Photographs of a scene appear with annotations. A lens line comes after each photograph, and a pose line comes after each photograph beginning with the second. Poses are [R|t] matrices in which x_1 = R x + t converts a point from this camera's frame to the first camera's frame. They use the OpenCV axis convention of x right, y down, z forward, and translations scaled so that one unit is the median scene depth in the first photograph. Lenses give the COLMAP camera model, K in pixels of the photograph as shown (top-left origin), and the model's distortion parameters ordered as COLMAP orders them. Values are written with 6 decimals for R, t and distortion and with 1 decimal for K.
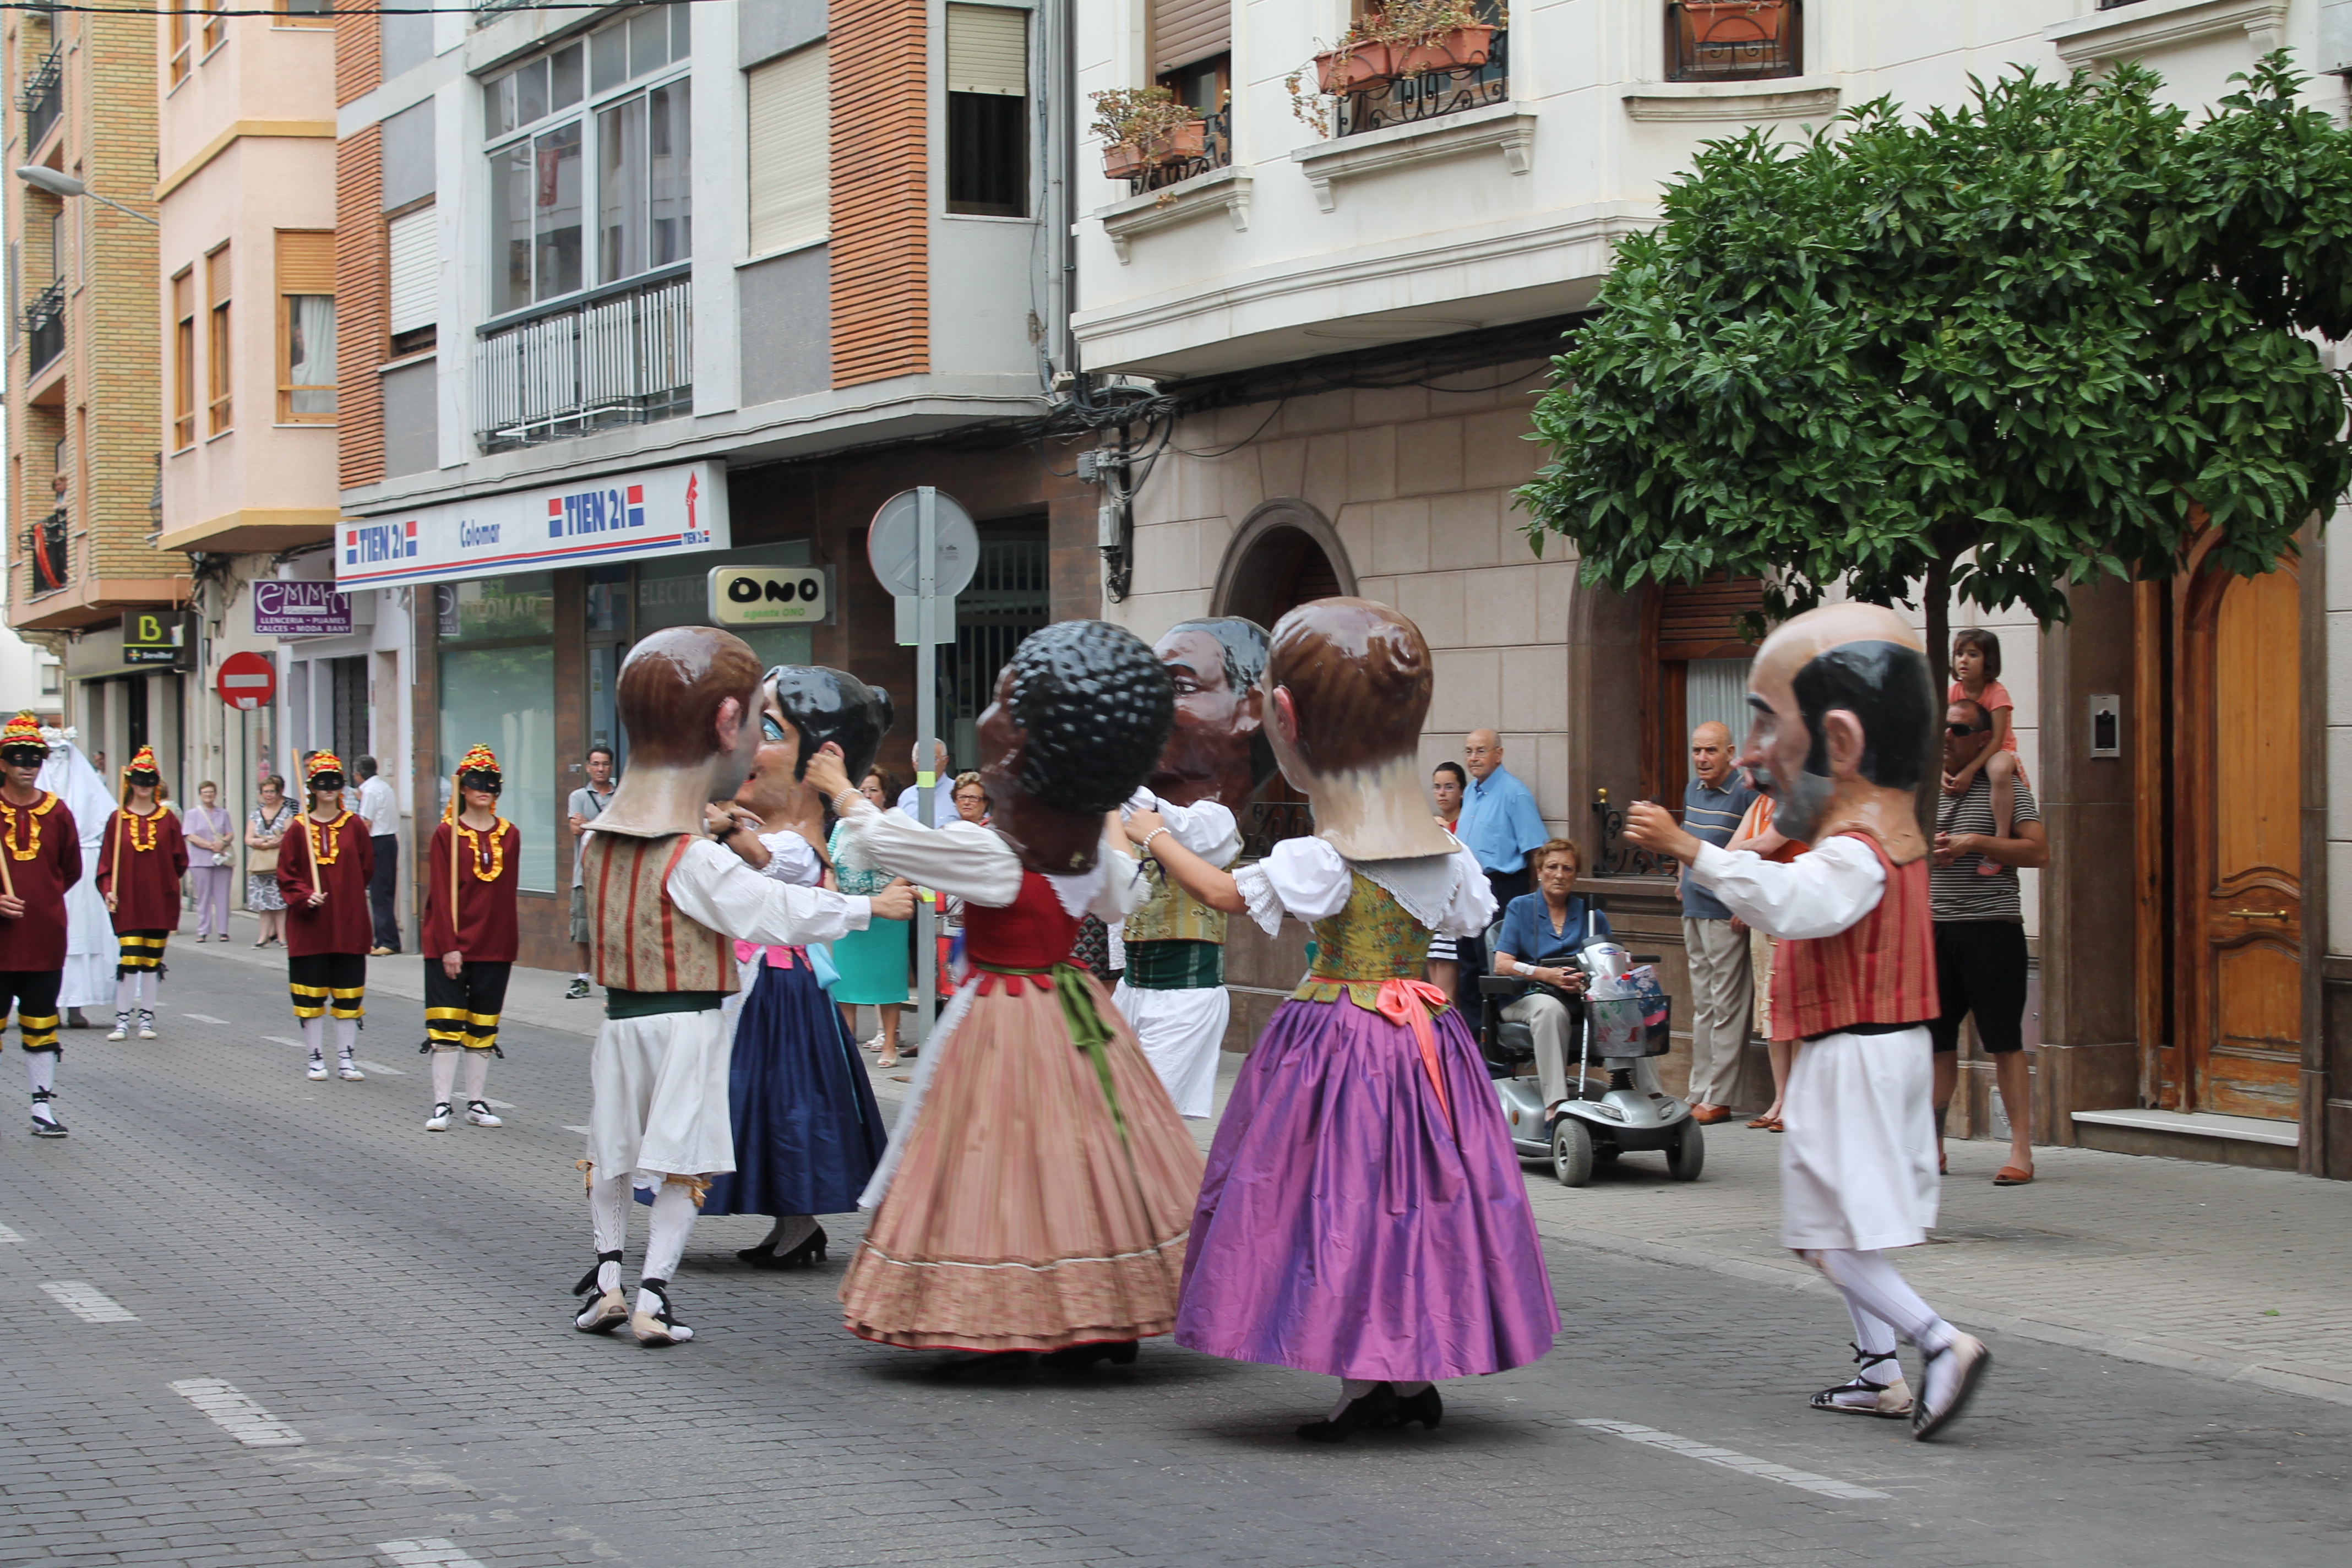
lens RADIAL K [[4076.3, 0, 1179.4], [0, 4076.3, 755.9], [0, 0, 1]] dist [-0.022629, 0.231287]
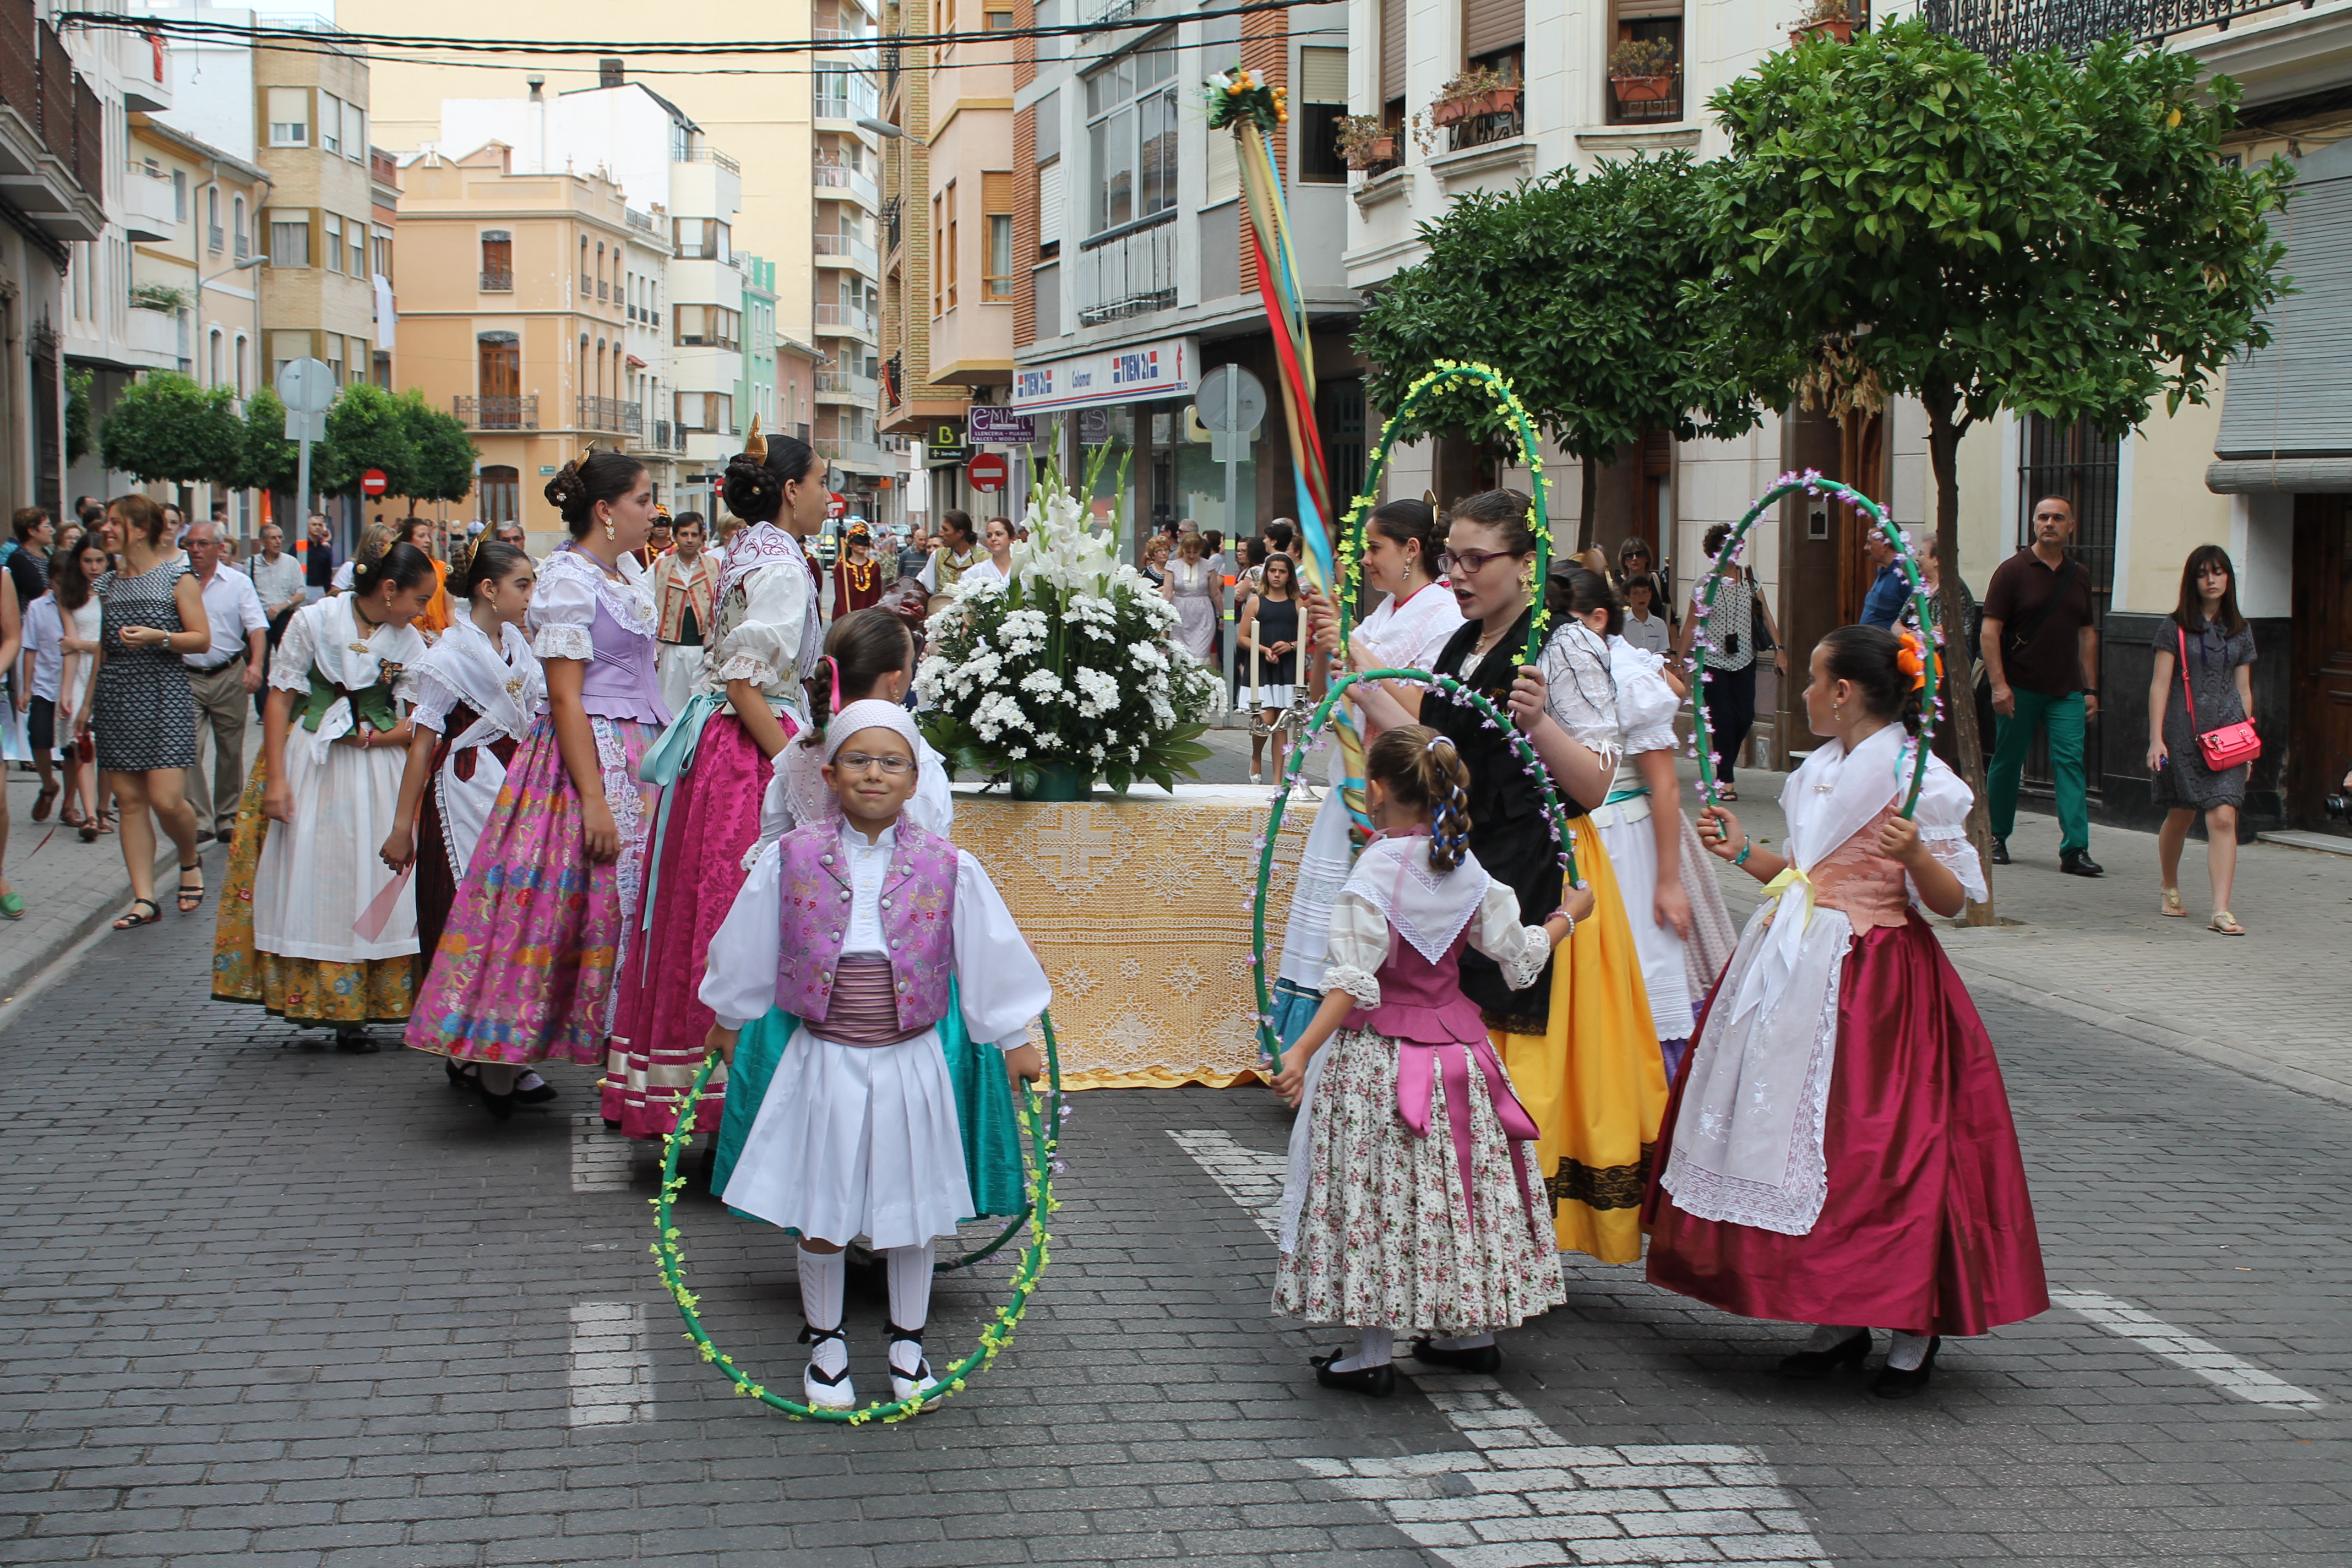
lens RADIAL K [[3266.1, 0, 1176.0], [0, 3266.1, 784.0], [0, 0, 1]] dist [-0.051152, 0.051366]
pose [[0.973759, 0.028751, -0.225756, 0.212896], [-0.010828, 0.996718, 0.080230, -0.003182], [0.227322, -0.075680, 0.970874, -0.279935]]
